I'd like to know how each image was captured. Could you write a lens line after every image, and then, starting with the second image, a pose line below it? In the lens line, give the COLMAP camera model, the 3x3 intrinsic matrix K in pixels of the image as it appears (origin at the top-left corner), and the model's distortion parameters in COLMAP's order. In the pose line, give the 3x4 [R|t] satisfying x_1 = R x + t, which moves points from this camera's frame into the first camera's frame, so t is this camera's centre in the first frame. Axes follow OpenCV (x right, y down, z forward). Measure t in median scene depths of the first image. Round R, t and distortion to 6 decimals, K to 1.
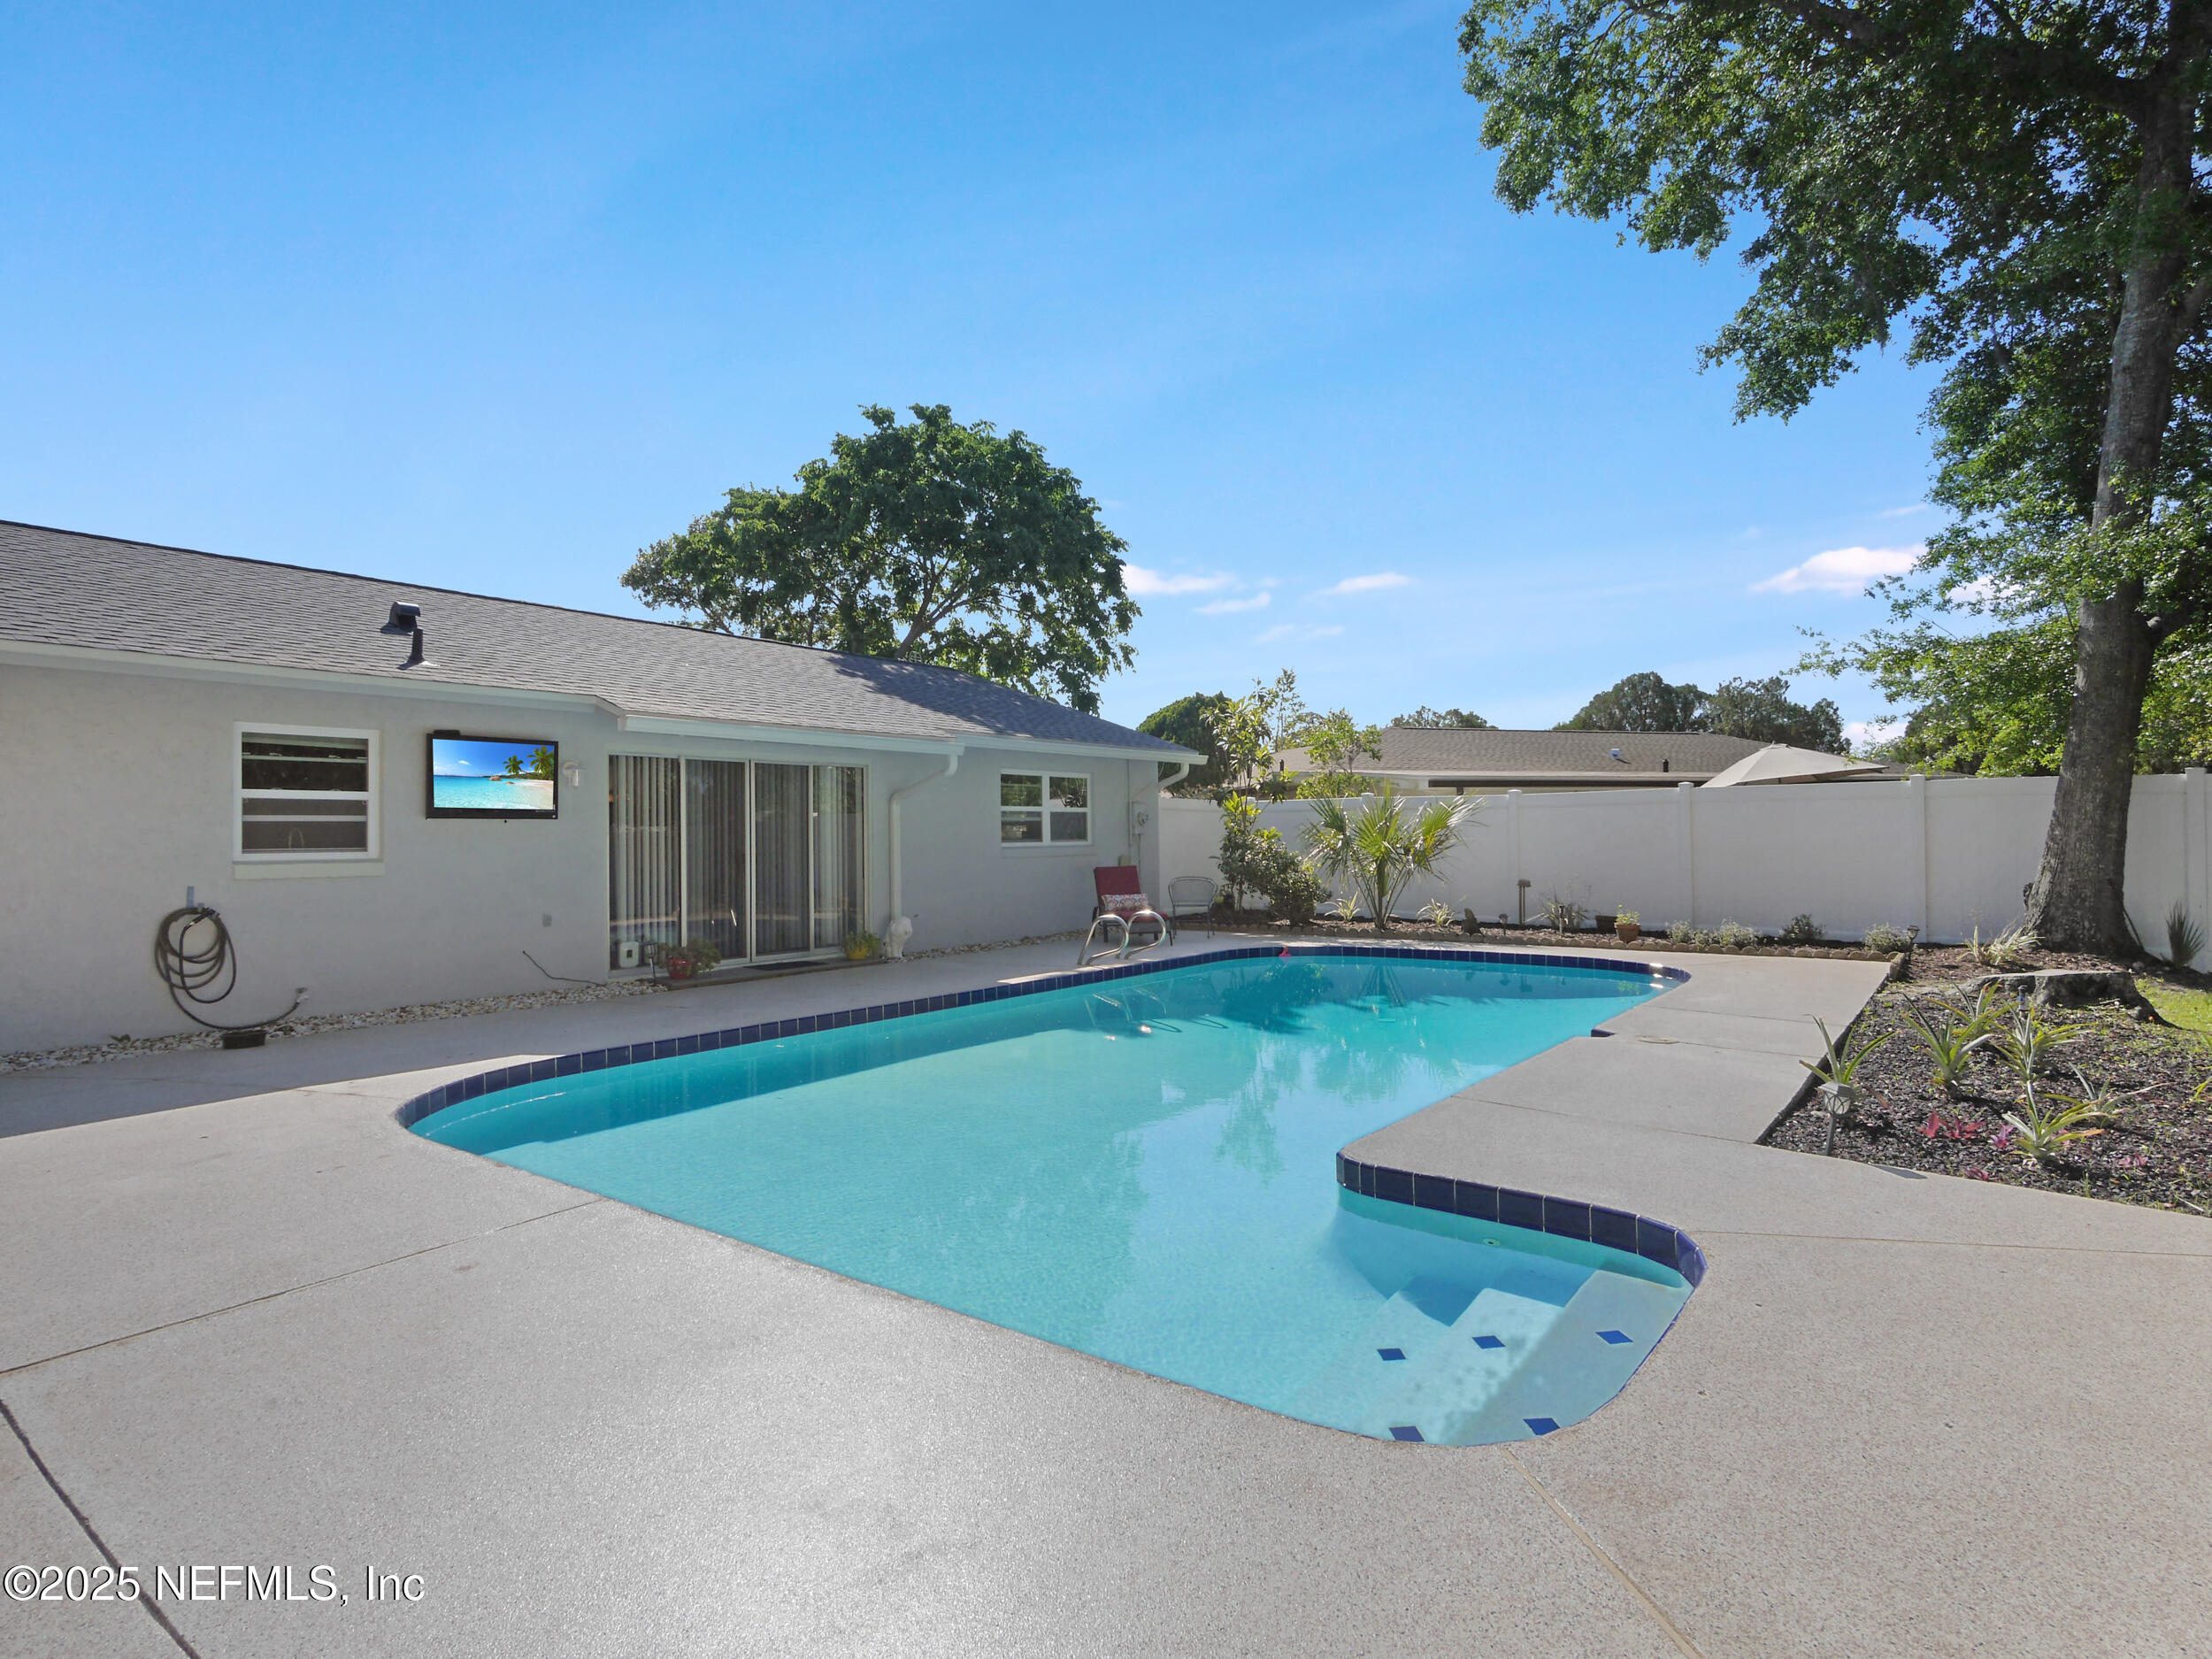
lens RADIAL K [[1161.2, 0, 1106.0], [0, 1161.2, 829.5], [0, 0, 1]] dist [0.016387, 0.000201]
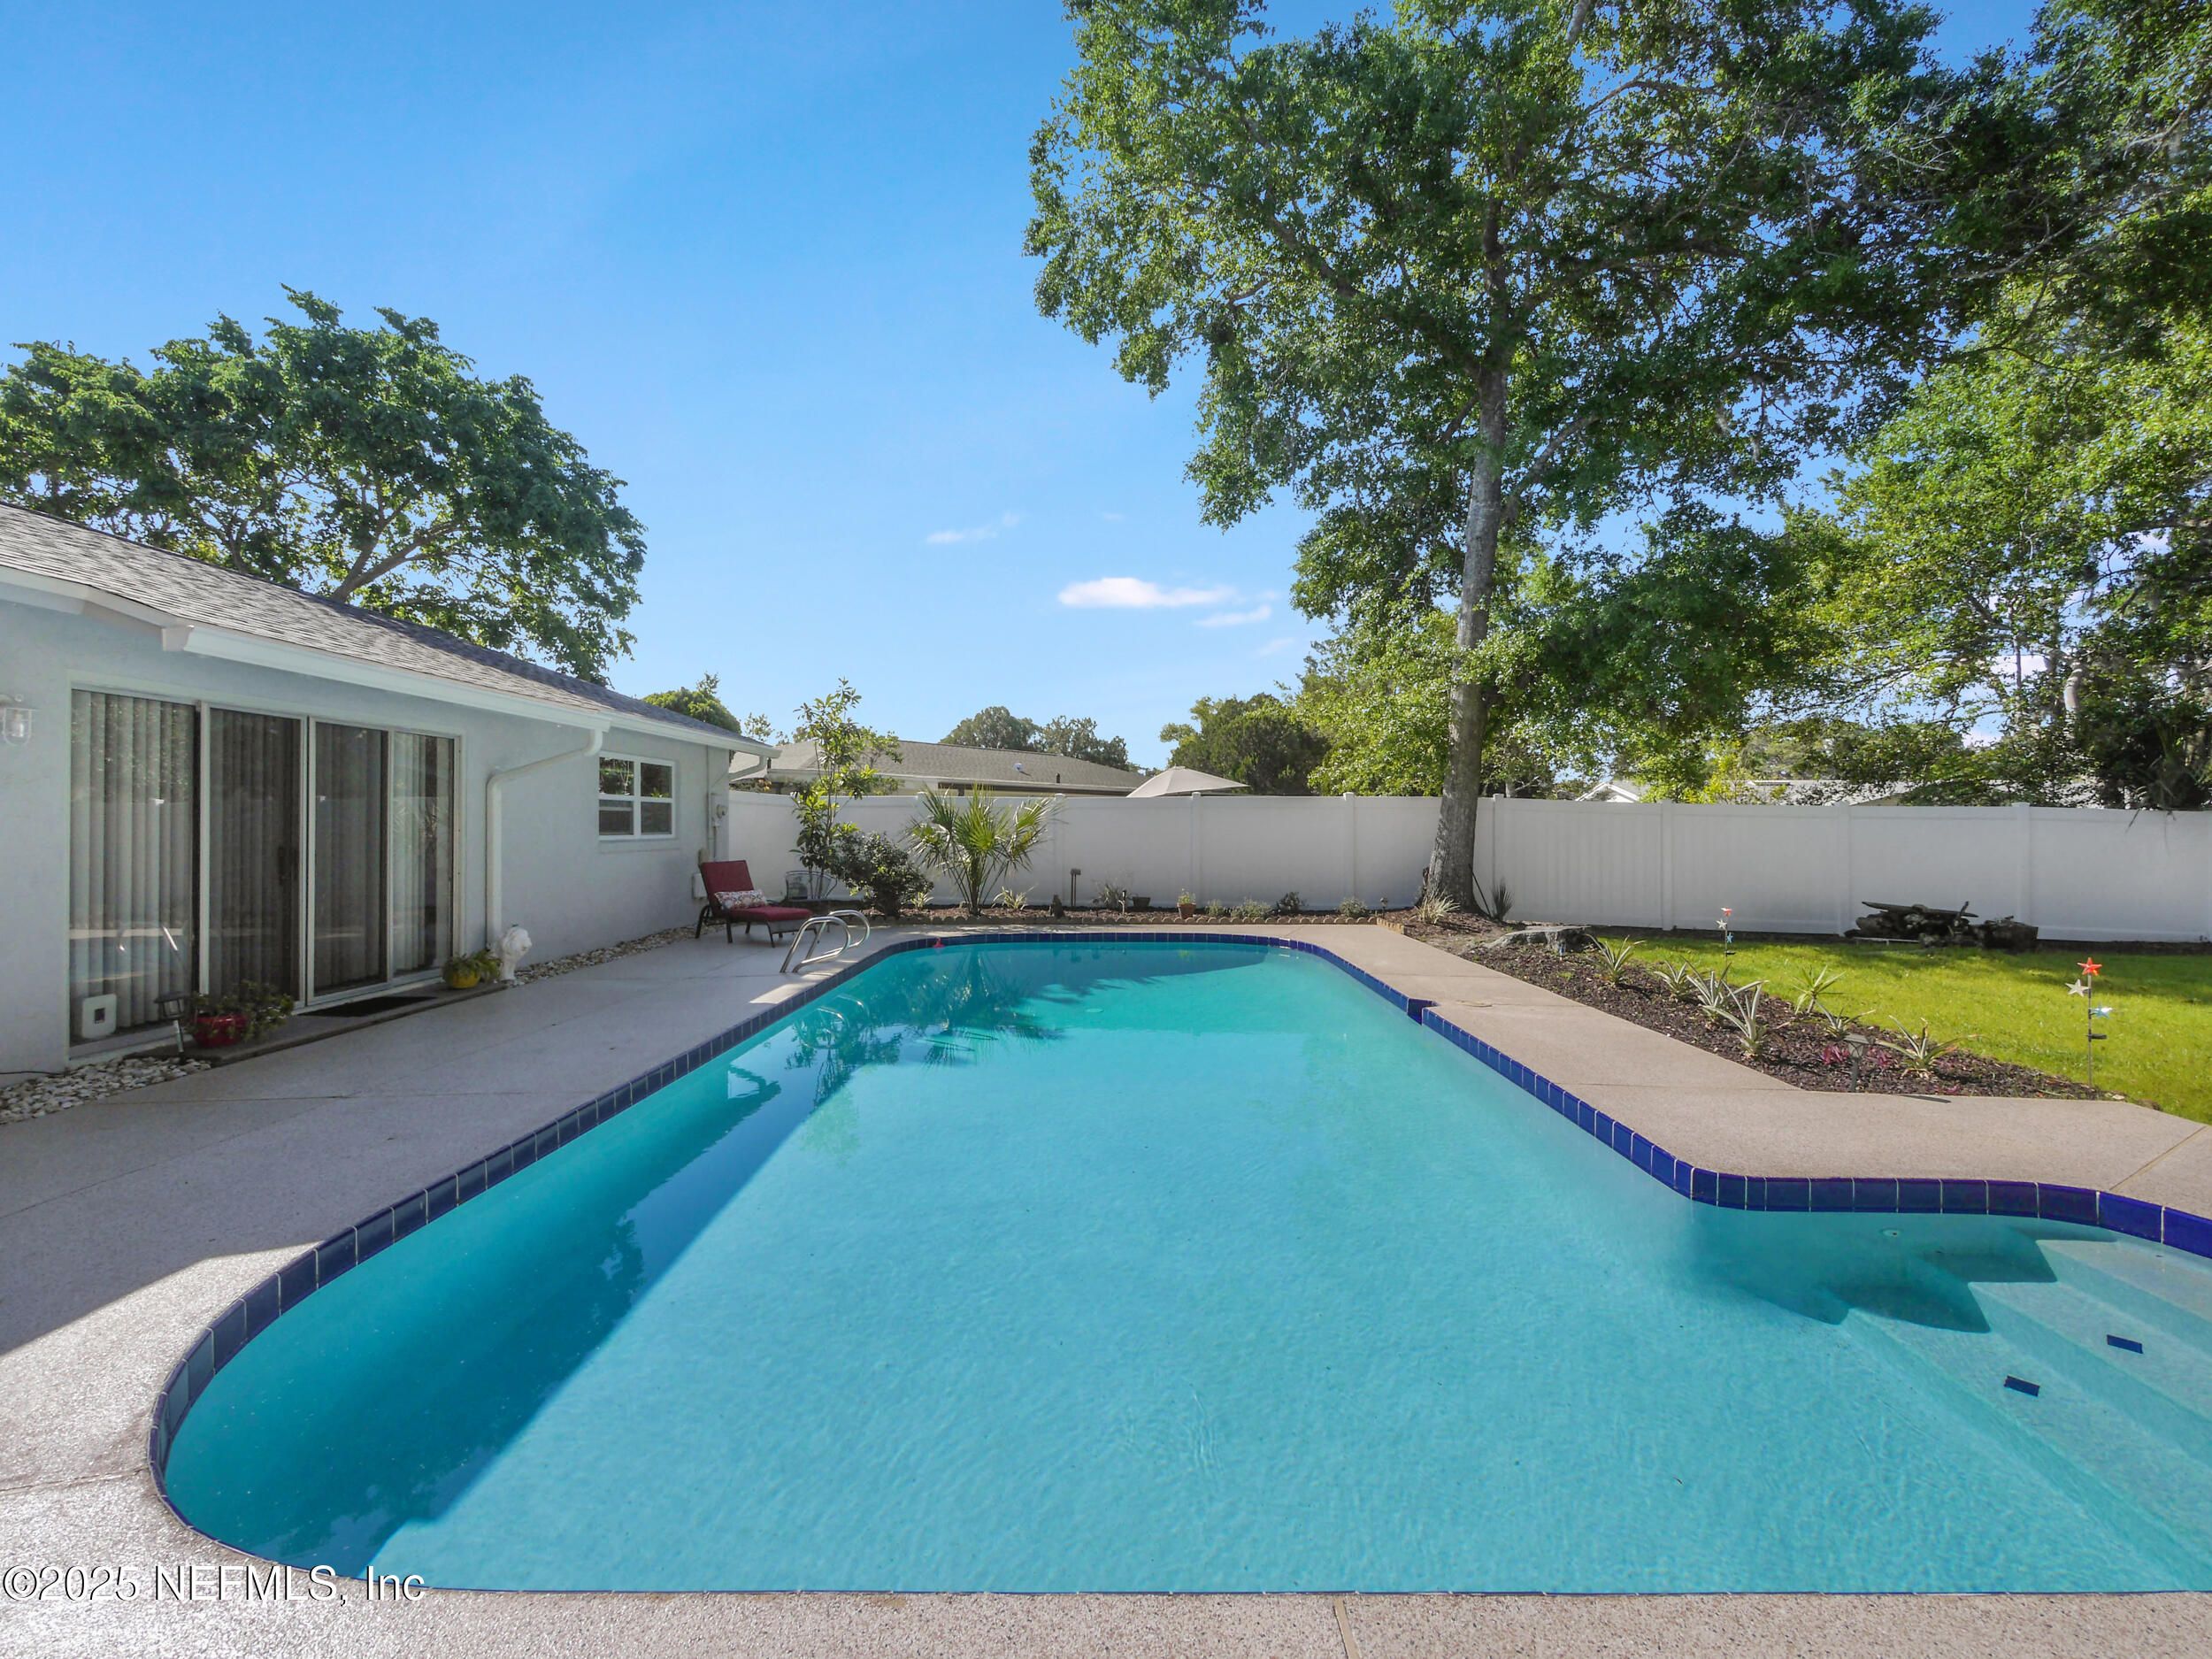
lens RADIAL K [[941.1, 0, 1106.0], [0, 941.1, 829.5], [0, 0, 1]] dist [-0.000348, 0.000170]
pose [[0.806332, 0.009769, 0.591382, -0.188669], [-0.013792, 0.999902, 0.002287, -0.000118], [-0.591302, -0.010000, 0.806388, 0.194936]]
